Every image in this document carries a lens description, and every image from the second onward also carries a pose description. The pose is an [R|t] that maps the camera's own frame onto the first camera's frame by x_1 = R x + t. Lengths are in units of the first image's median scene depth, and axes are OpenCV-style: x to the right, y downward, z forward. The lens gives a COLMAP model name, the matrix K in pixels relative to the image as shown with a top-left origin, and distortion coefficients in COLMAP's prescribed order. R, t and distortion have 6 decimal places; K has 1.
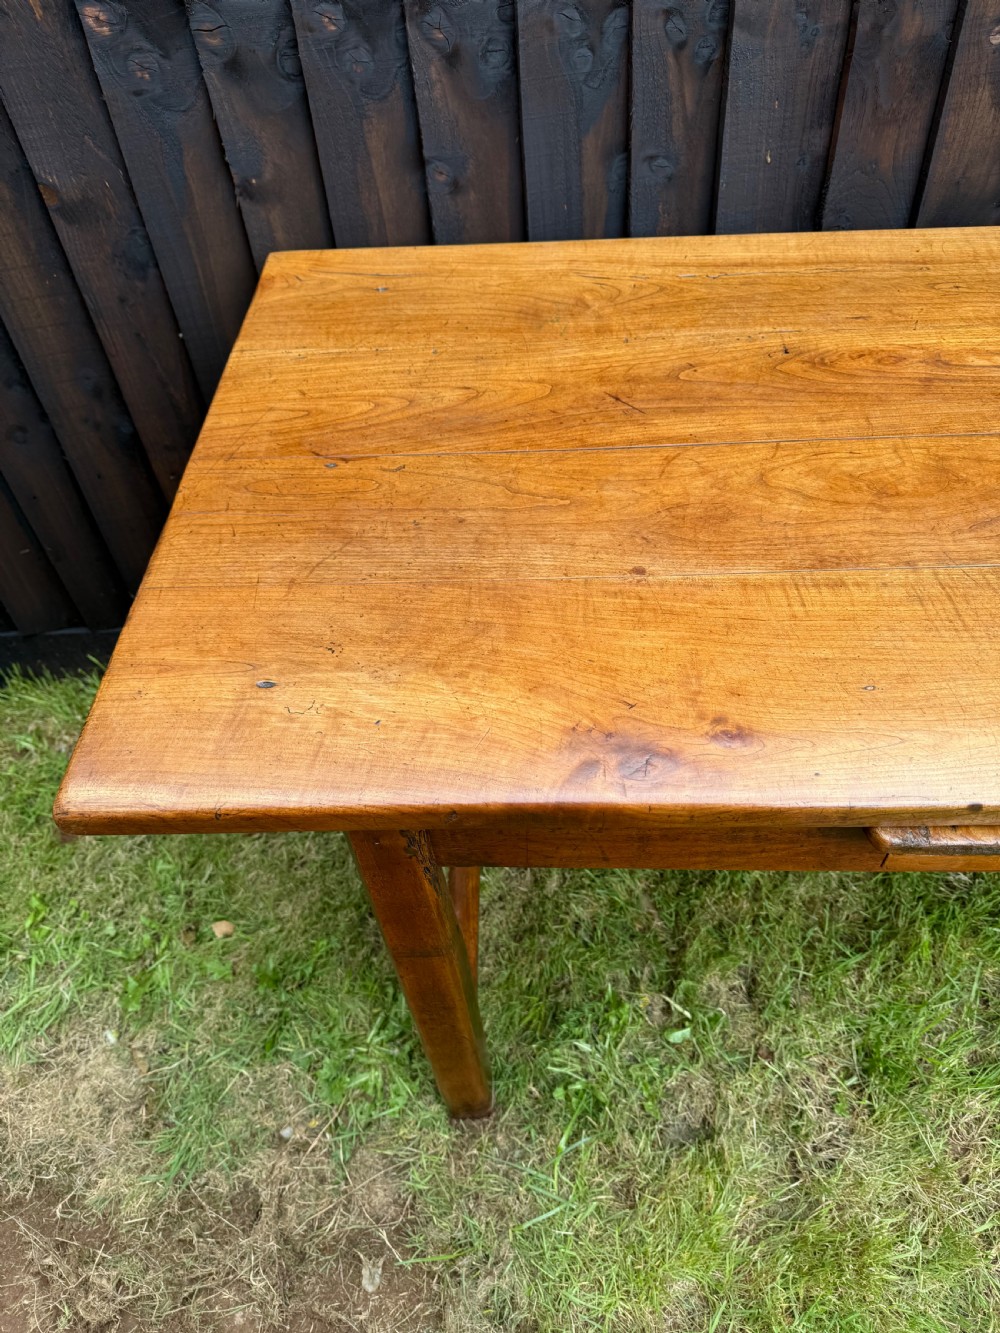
lens RADIAL K [[953.8, 0, 500.0], [0, 953.8, 666.5], [0, 0, 1]] dist [0.005073, -0.014789]
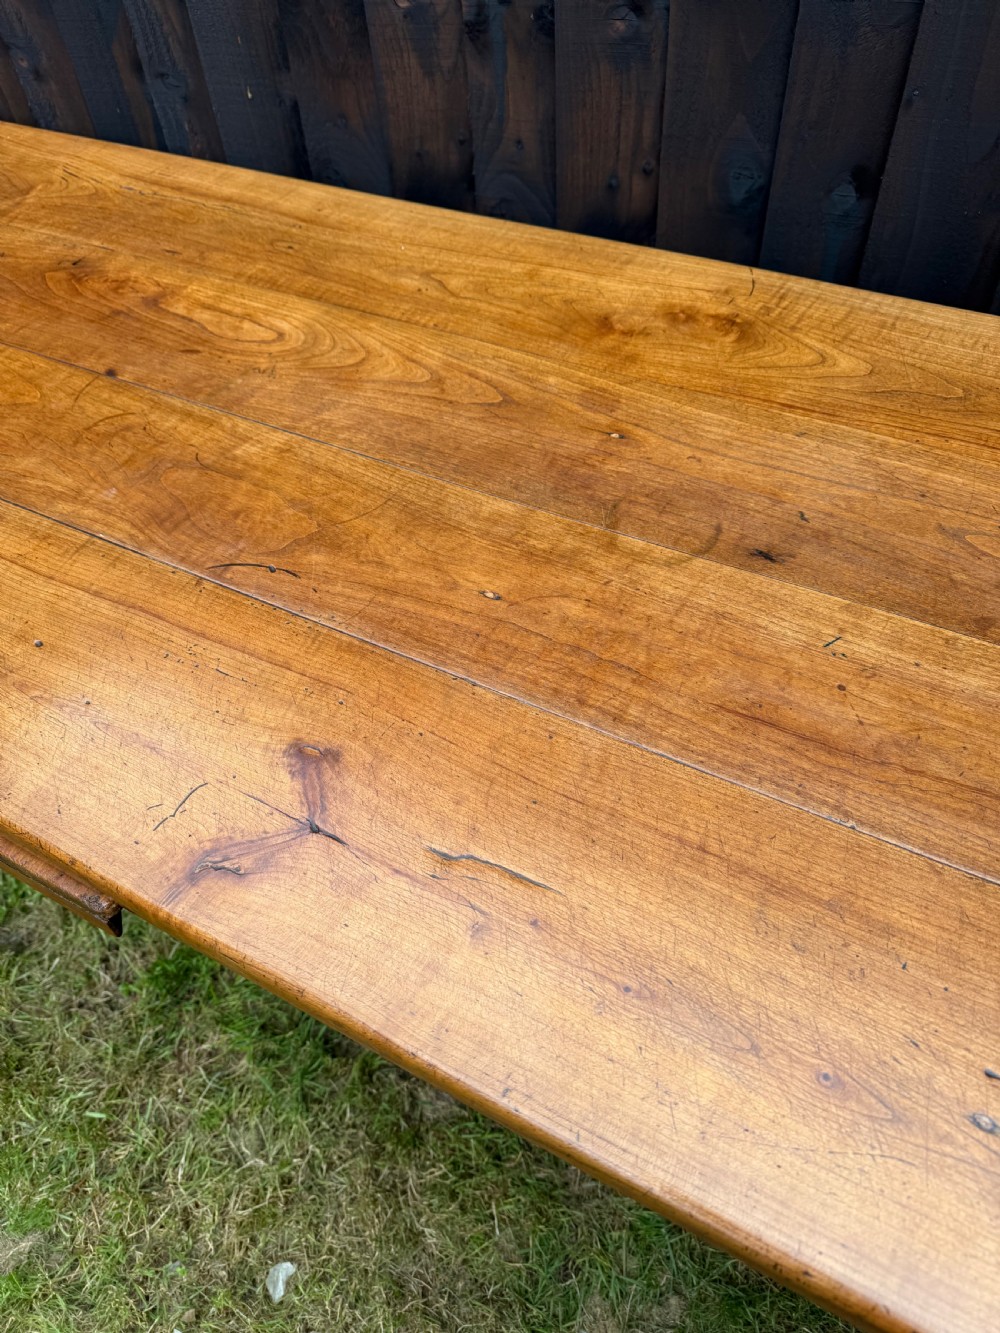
lens RADIAL K [[953.8, 0, 500.0], [0, 953.8, 666.5], [0, 0, 1]] dist [0.005073, -0.014789]
pose [[0.885860, 0.353732, -0.300210, 0.974484], [-0.336942, 0.935330, 0.107834, -0.144984], [0.318940, 0.005627, 0.947758, 0.104968]]
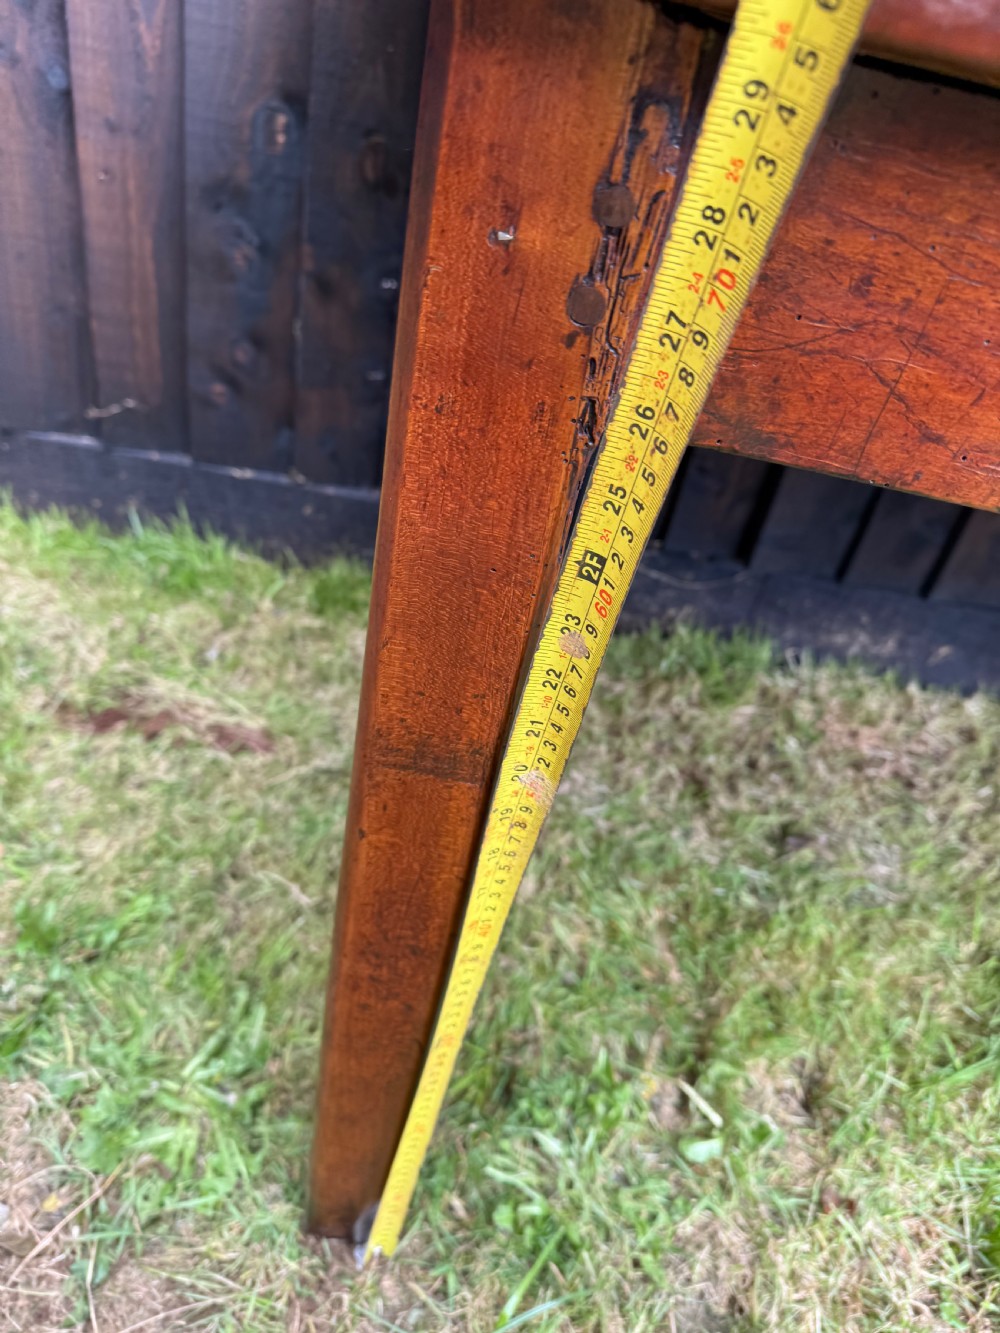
lens RADIAL K [[976.9, 0, 505.6], [0, 976.9, 664.5], [0, 0, 1]] dist [-0.019170, -0.000382]
pose [[0.968746, 0.220472, 0.113680, -0.079732], [-0.200721, 0.965997, -0.162975, 0.233004], [-0.145746, 0.135064, 0.980059, 0.402756]]
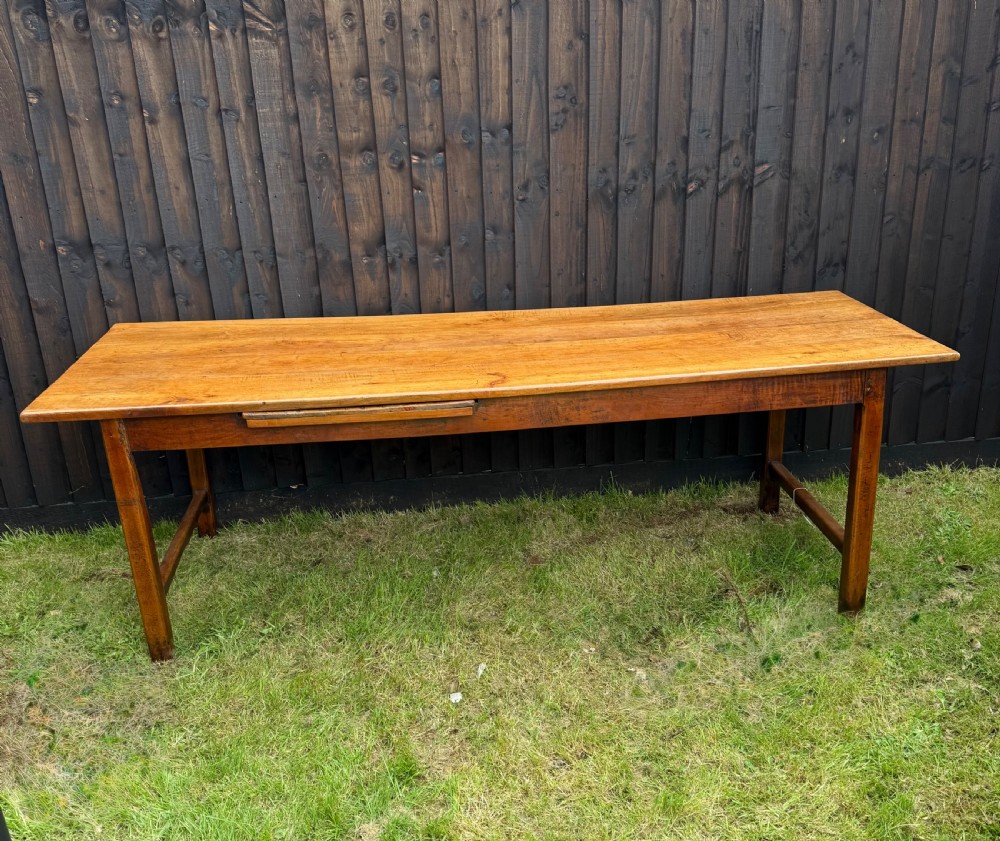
lens RADIAL K [[915.7, 0, 515.1], [0, 915.7, 414.4], [0, 0, 1]] dist [0.136034, -0.308369]
pose [[0.992181, -0.006907, 0.124612, 0.542386], [0.062788, 0.890532, -0.450568, 1.031158], [-0.107859, 0.454869, 0.884003, -1.308071]]
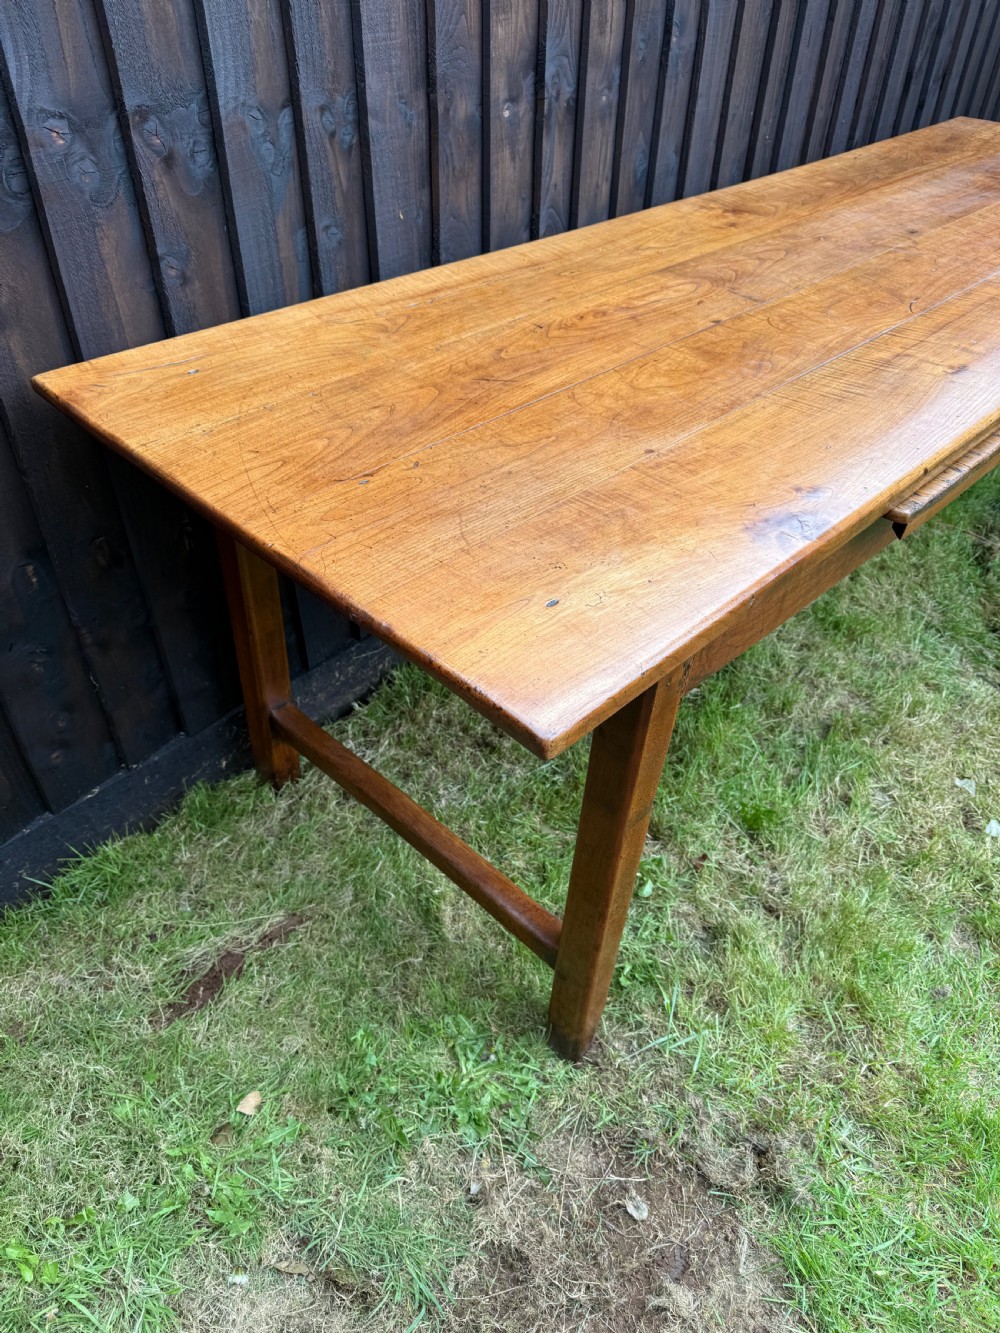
lens RADIAL K [[946.0, 0, 505.5], [0, 946.0, 669.0], [0, 0, 1]] dist [0.010550, -0.020035]
pose [[0.676433, -0.413451, 0.609505, -0.595950], [0.493714, 0.868643, 0.041308, 0.007113], [-0.546521, 0.272979, 0.791705, 0.083959]]
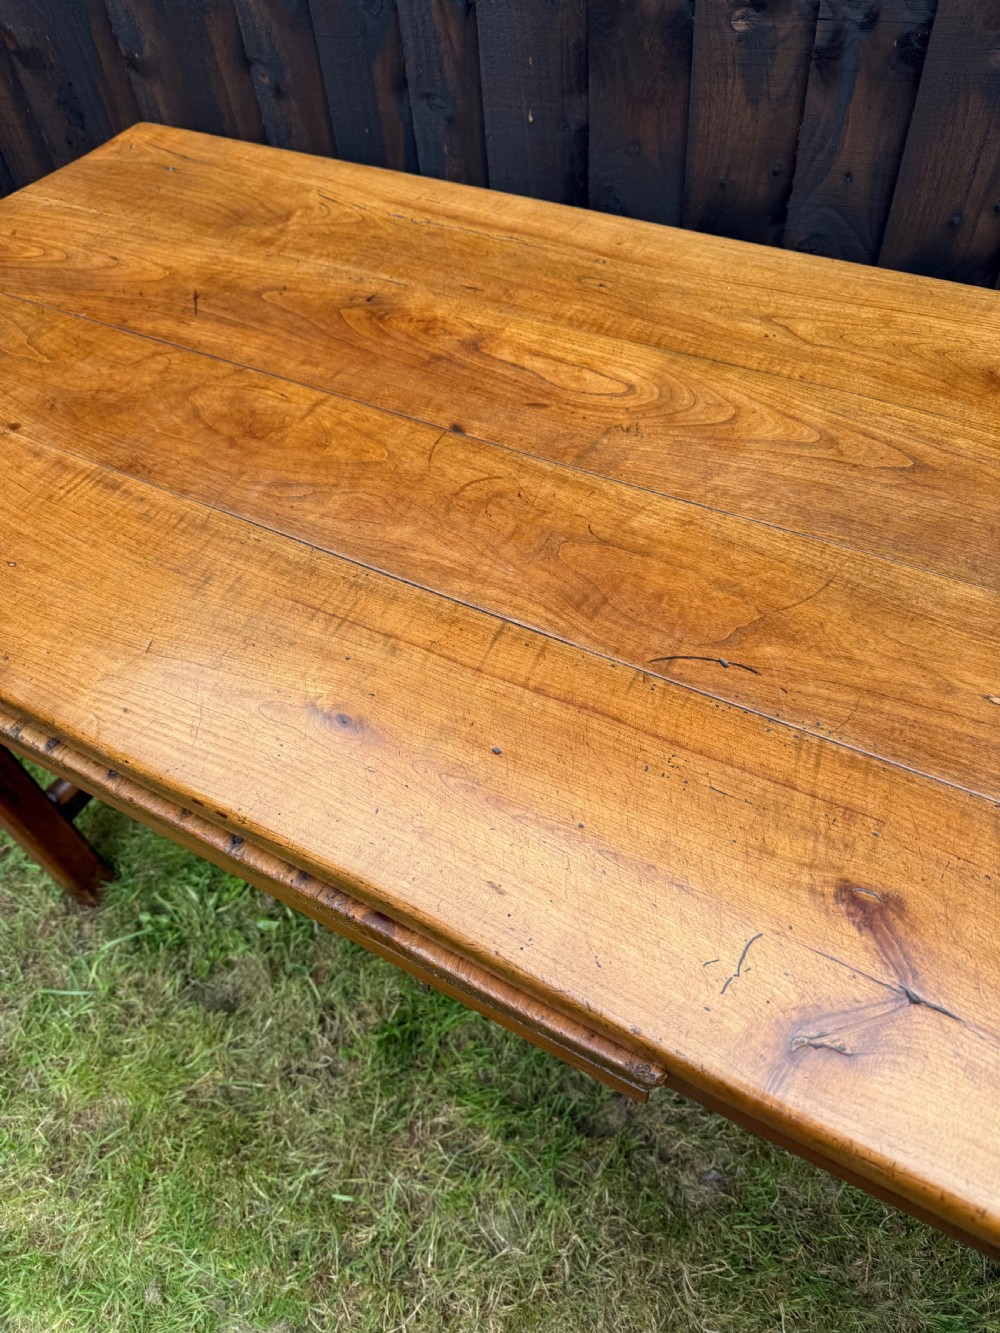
lens RADIAL K [[946.8, 0, 517.4], [0, 946.8, 661.0], [0, 0, 1]] dist [0.008678, -0.021878]
pose [[0.880319, 0.363146, -0.305228, 0.709363], [-0.347440, 0.931650, 0.106369, -0.107433], [0.322993, 0.012410, 0.946320, 0.084744]]
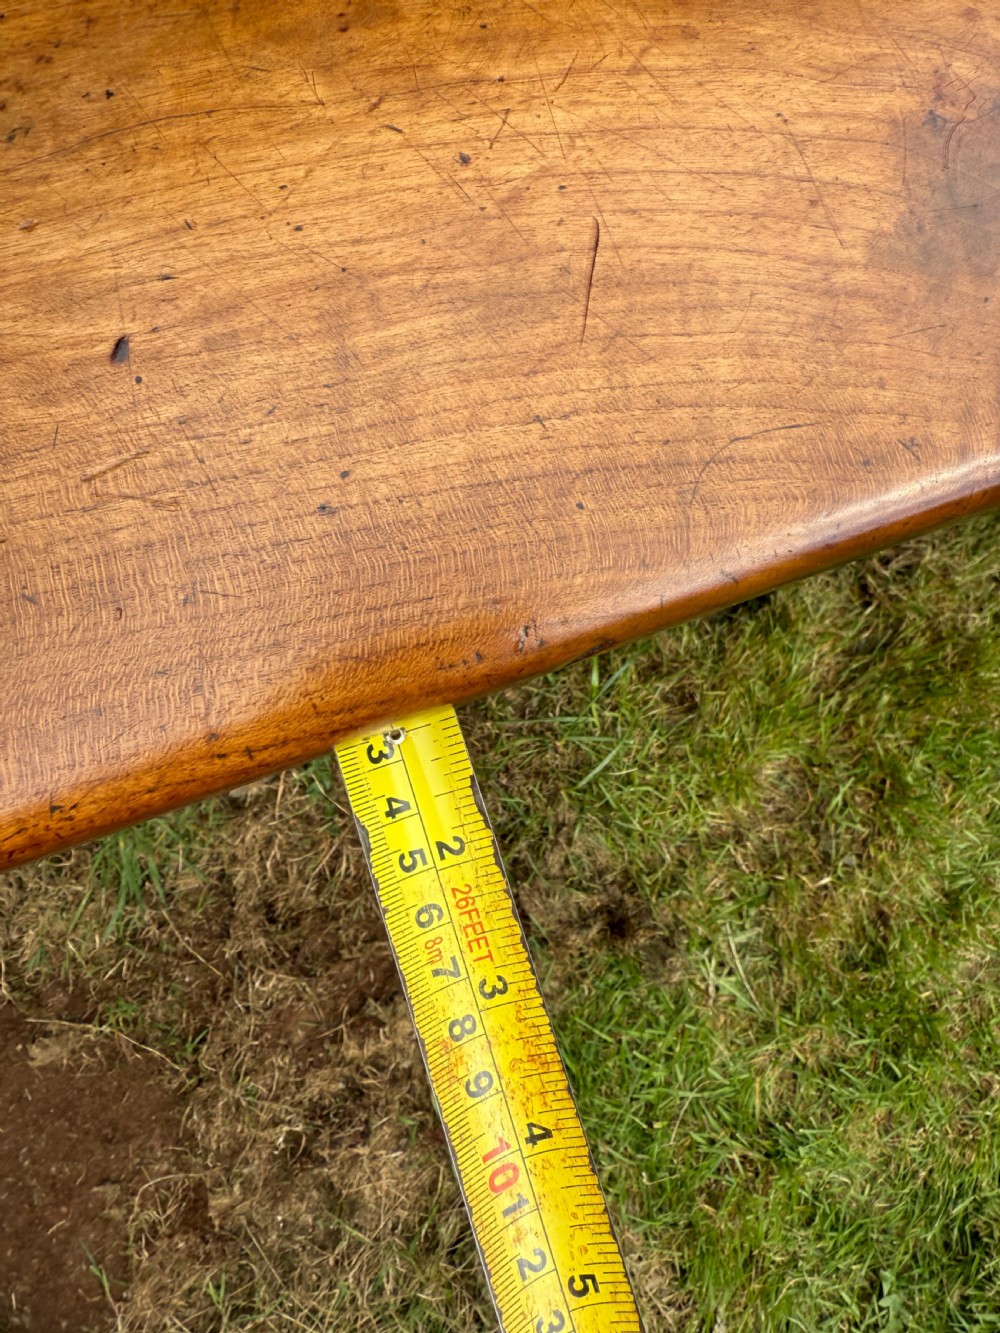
lens RADIAL K [[955.8, 0, 497.5], [0, 955.8, 579.8], [0, 0, 1]] dist [-0.004760, -0.008689]
pose [[0.930644, -0.354518, 0.090659, -0.047036], [0.250104, 0.797099, 0.549619, -0.000263], [-0.267114, -0.488825, 0.830482, 0.424553]]
